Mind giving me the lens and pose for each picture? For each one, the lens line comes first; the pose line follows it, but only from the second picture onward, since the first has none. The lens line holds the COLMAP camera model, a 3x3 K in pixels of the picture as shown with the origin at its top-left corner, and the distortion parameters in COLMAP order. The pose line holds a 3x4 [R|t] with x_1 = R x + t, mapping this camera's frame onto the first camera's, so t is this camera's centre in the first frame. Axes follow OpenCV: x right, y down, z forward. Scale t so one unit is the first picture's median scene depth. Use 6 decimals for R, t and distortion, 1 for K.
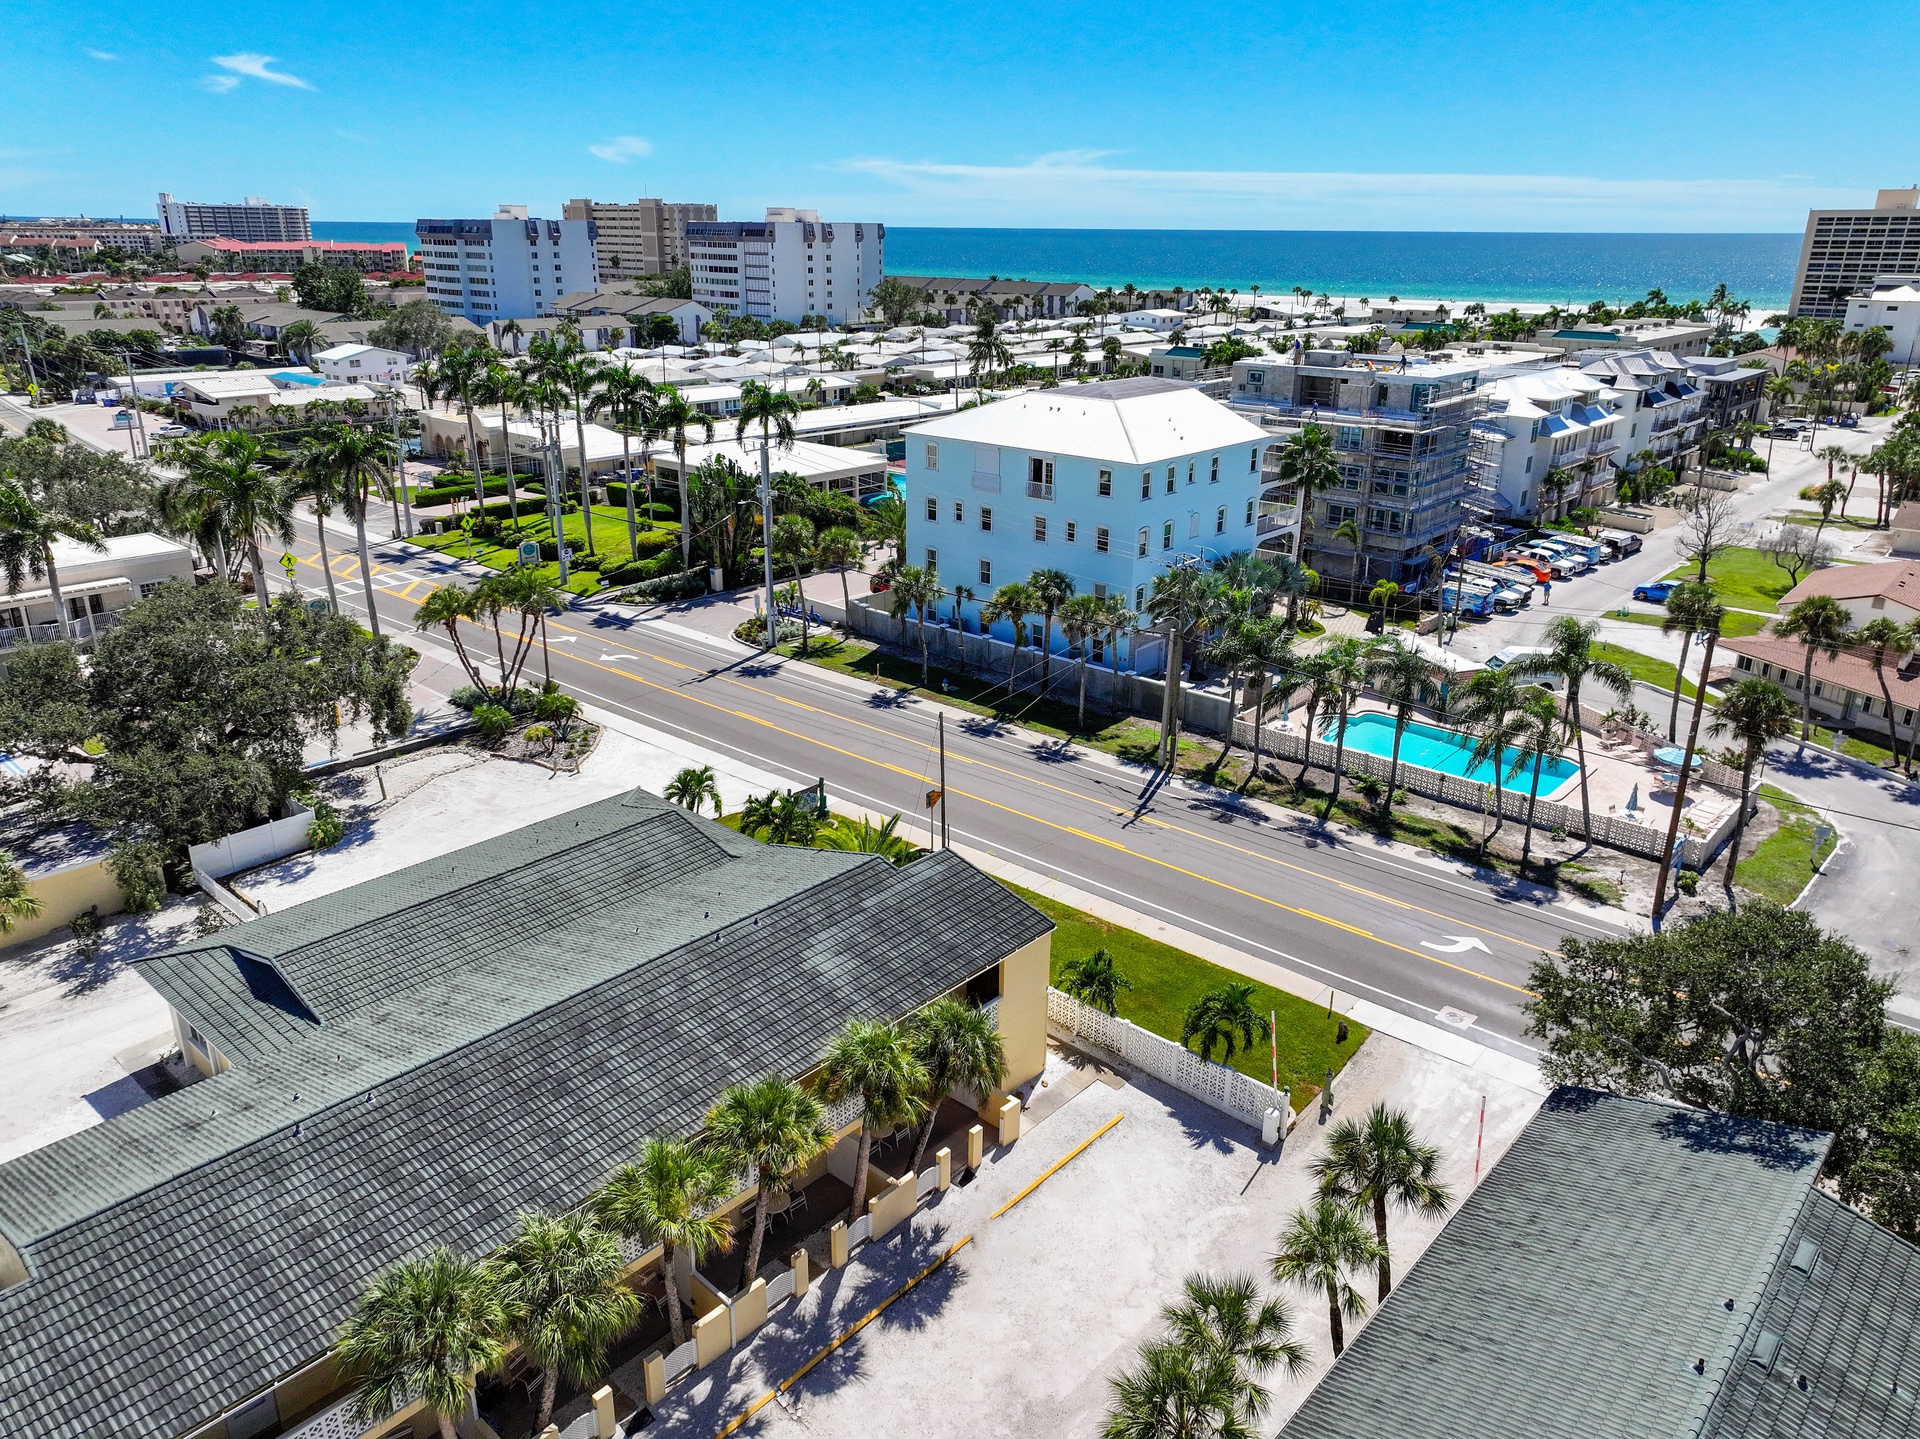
lens RADIAL K [[1342.9, 0, 962.6], [0, 1342.9, 717.0], [0, 0, 1]] dist [0.006202, 0.007624]
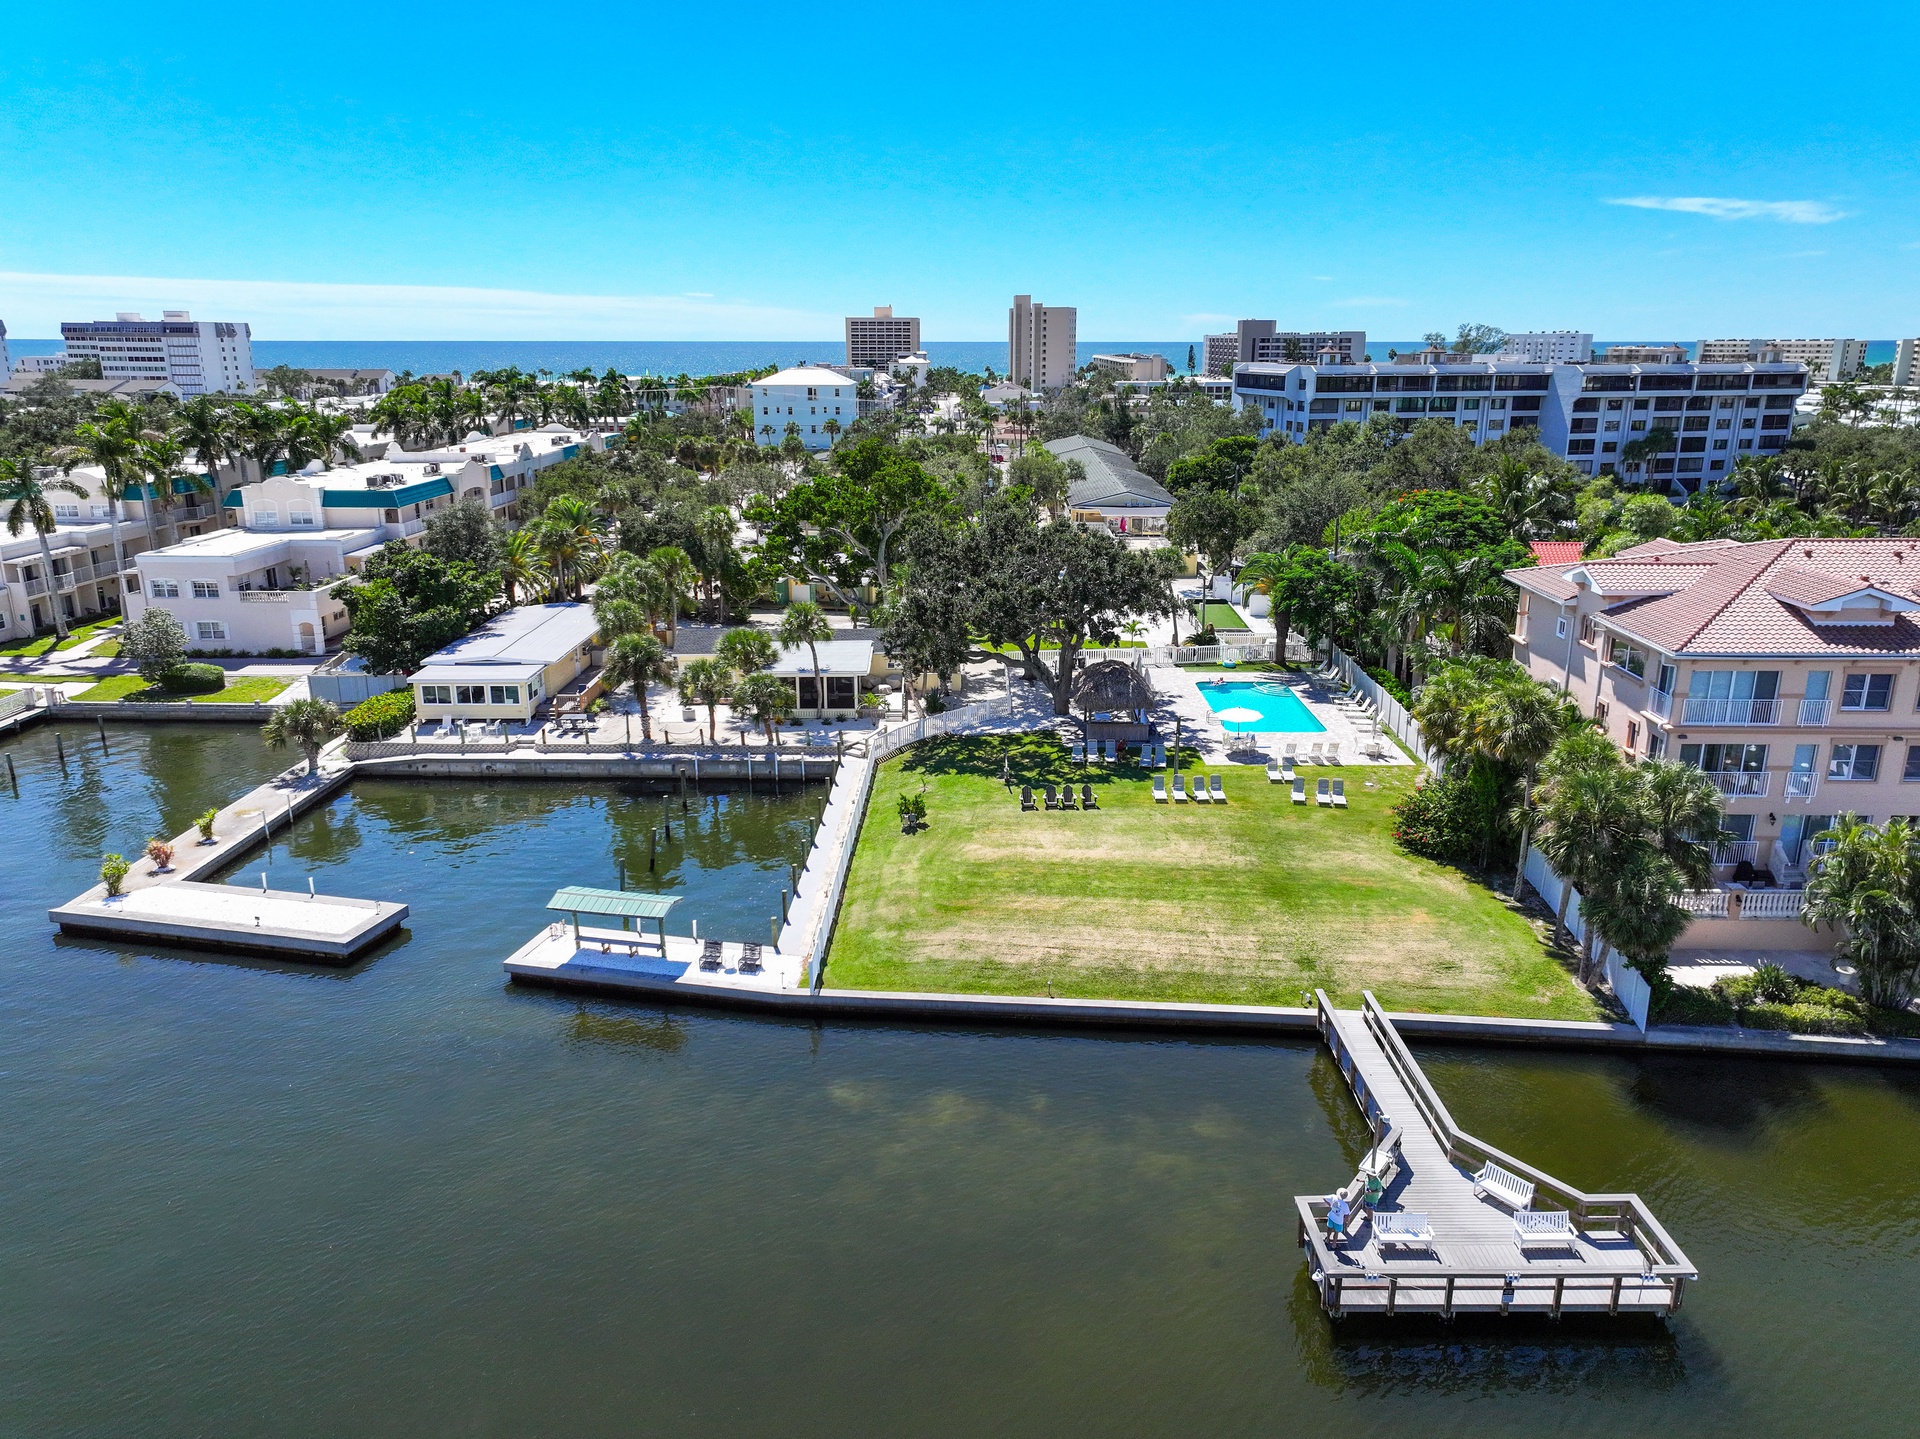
lens RADIAL K [[1347.7, 0, 960.0], [0, 1347.7, 719.5], [0, 0, 1]] dist [0.003466, 0.003909]
pose [[0.760427, -0.182918, 0.623131, -1.903200], [0.227295, 0.973789, 0.008477, 0.650434], [-0.608348, 0.135189, 0.782072, -1.667318]]
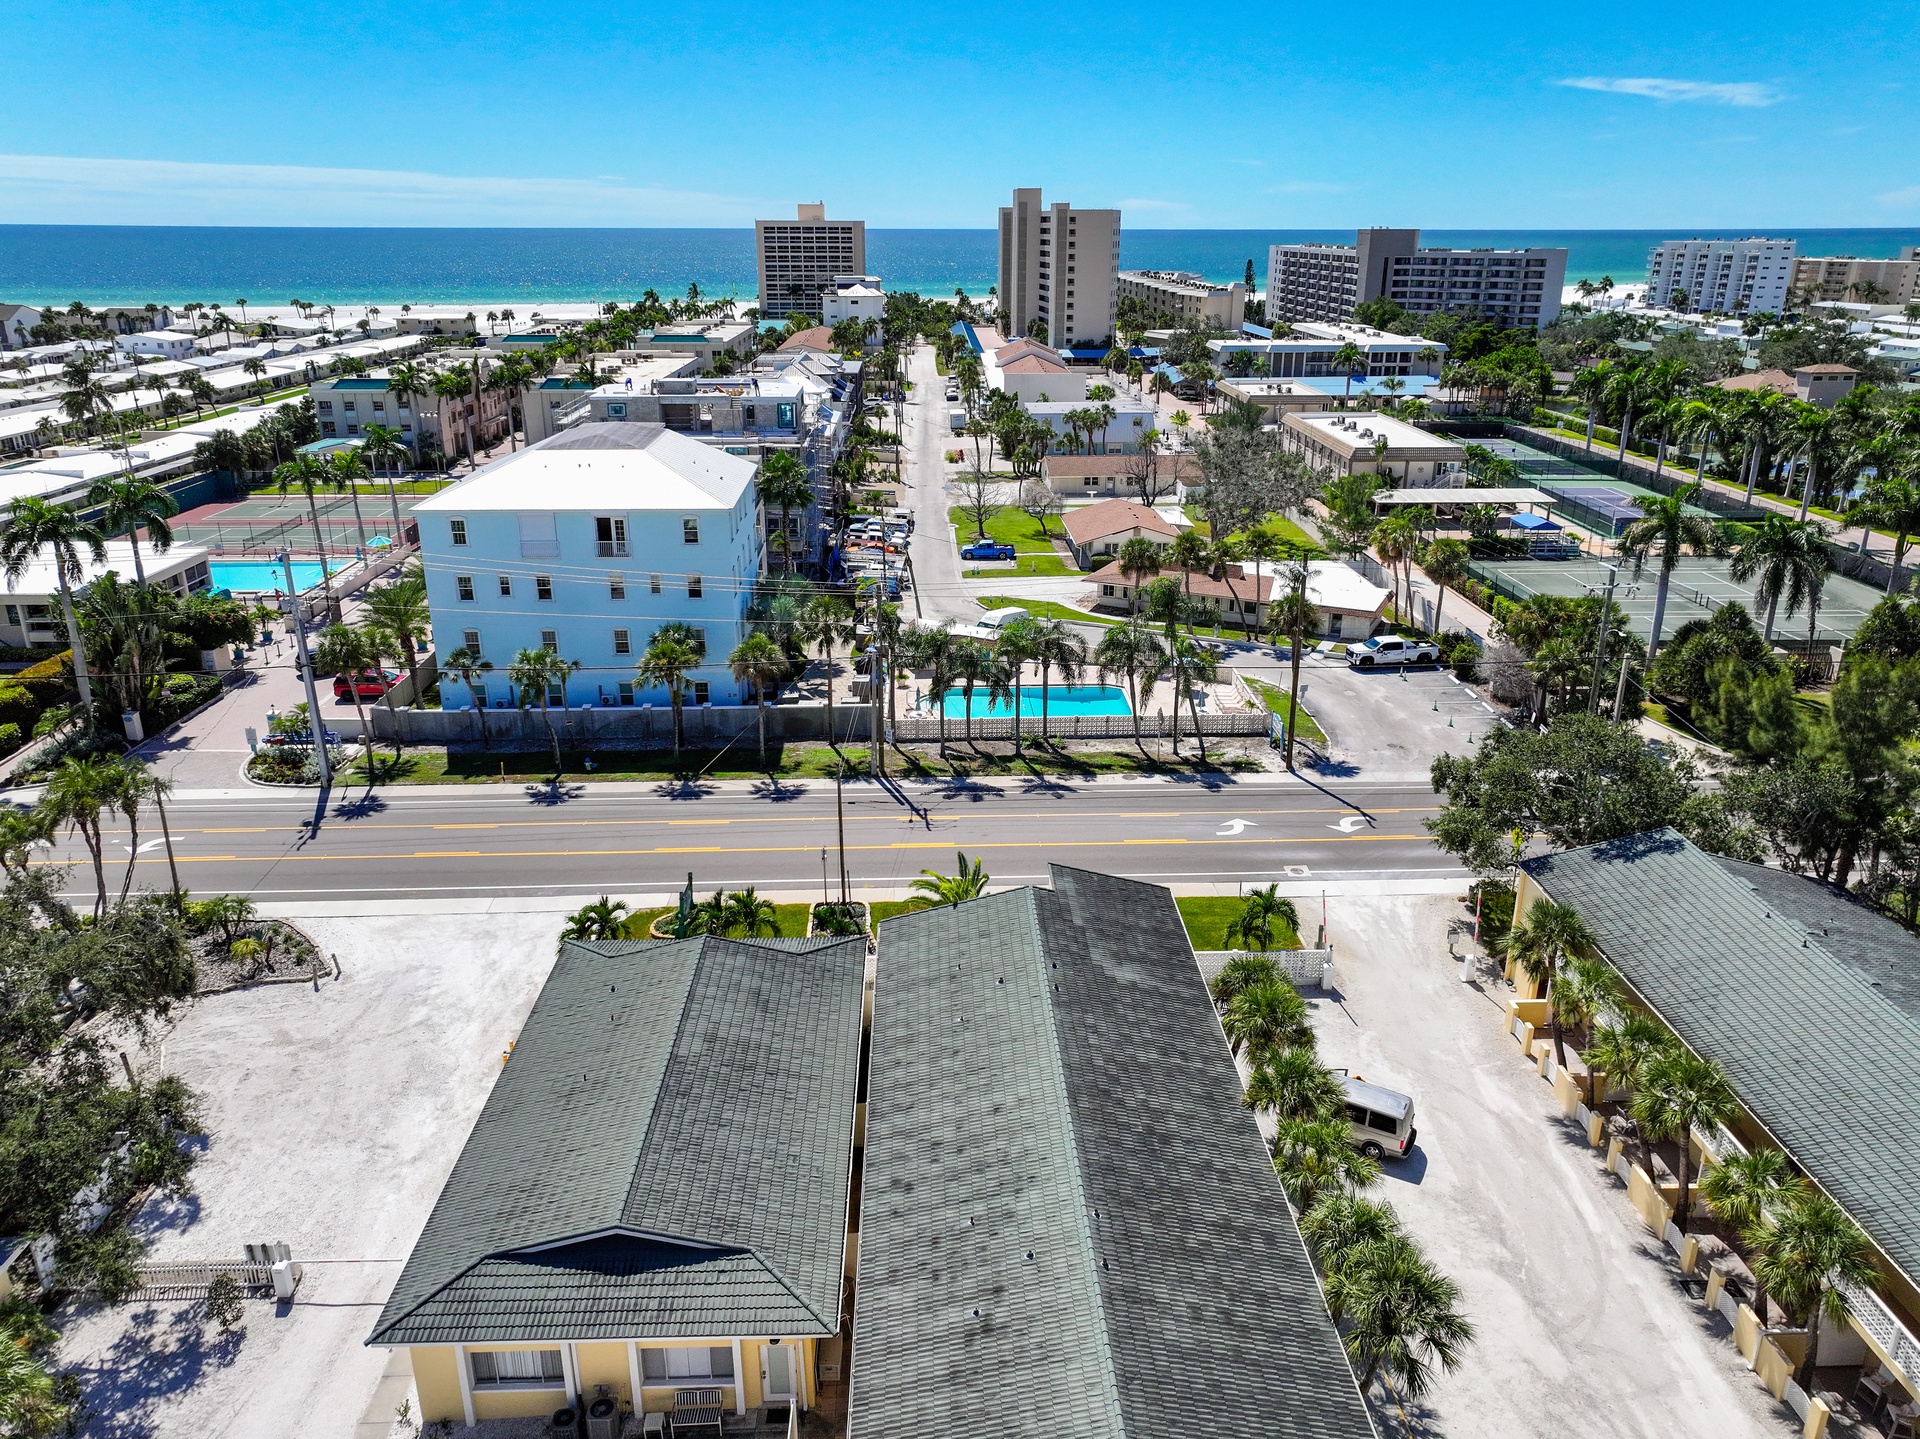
lens RADIAL K [[1342.9, 0, 962.6], [0, 1342.9, 717.0], [0, 0, 1]] dist [0.006202, 0.007624]
pose [[0.724009, -0.242126, 0.645899, -0.462168], [0.239864, 0.966307, 0.093365, -0.087544], [-0.646743, 0.087330, 0.757692, 0.106691]]
